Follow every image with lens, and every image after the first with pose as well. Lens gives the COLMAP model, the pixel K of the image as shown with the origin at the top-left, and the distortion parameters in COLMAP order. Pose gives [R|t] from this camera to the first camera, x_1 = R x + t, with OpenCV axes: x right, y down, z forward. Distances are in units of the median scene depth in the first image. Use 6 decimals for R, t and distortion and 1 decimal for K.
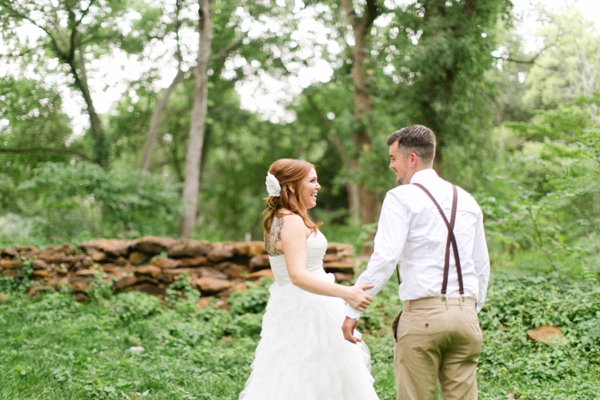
lens RADIAL K [[862.2, 0, 300.0], [0, 862.2, 200.0], [0, 0, 1]] dist [0.015719, 0.006152]
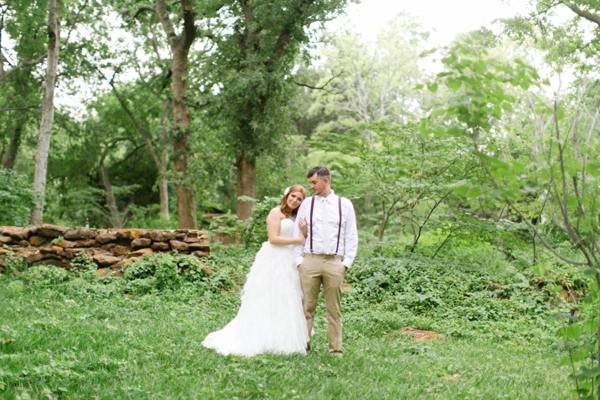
lens RADIAL K [[862.2, 0, 300.0], [0, 862.2, 200.0], [0, 0, 1]] dist [0.015719, 0.006152]
pose [[0.967386, 0.015608, 0.252827, -0.098051], [-0.016925, 0.999852, 0.003036, -0.002982], [-0.252742, -0.007217, 0.967507, -0.255949]]
